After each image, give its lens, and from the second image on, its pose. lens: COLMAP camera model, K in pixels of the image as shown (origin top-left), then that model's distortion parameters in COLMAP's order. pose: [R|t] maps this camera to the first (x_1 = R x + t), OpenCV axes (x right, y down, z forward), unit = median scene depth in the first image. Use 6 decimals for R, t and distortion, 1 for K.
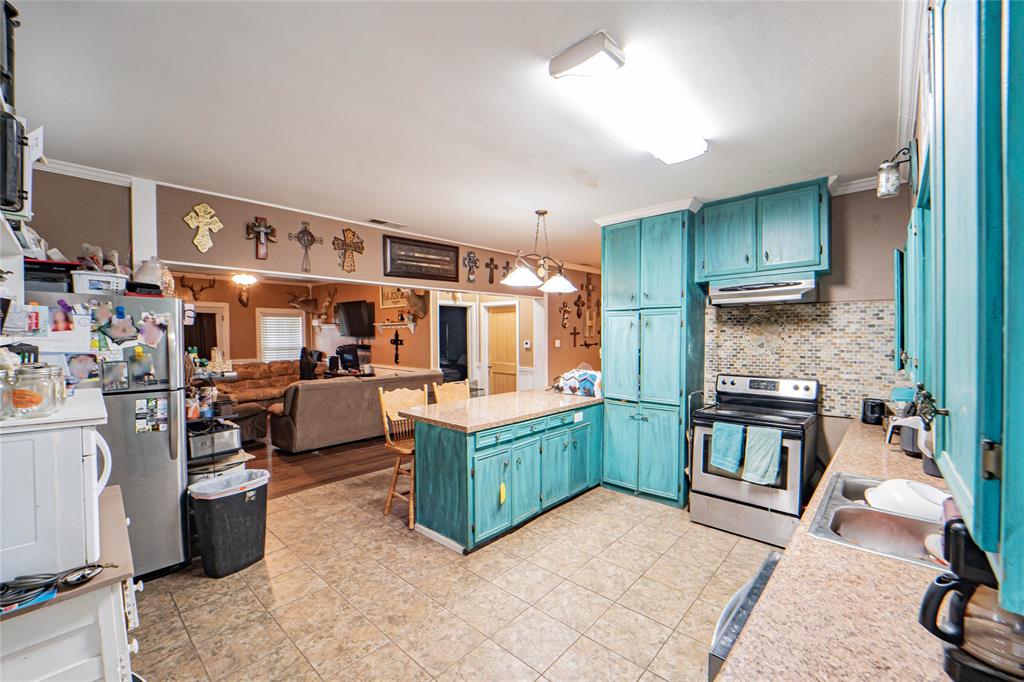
lens RADIAL K [[420.5, 0, 514.6], [0, 420.5, 348.6], [0, 0, 1]] dist [-0.022971, 0.000800]
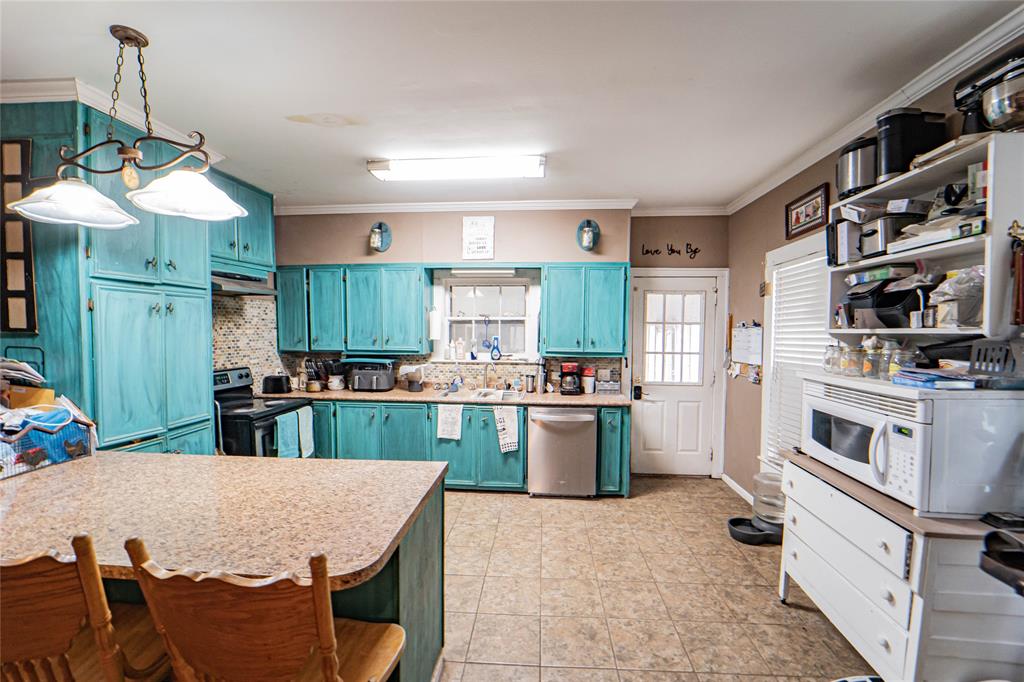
lens RADIAL K [[420.5, 0, 514.6], [0, 420.5, 348.6], [0, 0, 1]] dist [-0.022971, 0.000800]
pose [[-0.622238, -0.040376, 0.781786, -0.607289], [0.019229, 0.997579, 0.066826, -0.035227], [-0.782592, 0.056615, -0.619955, 1.147146]]
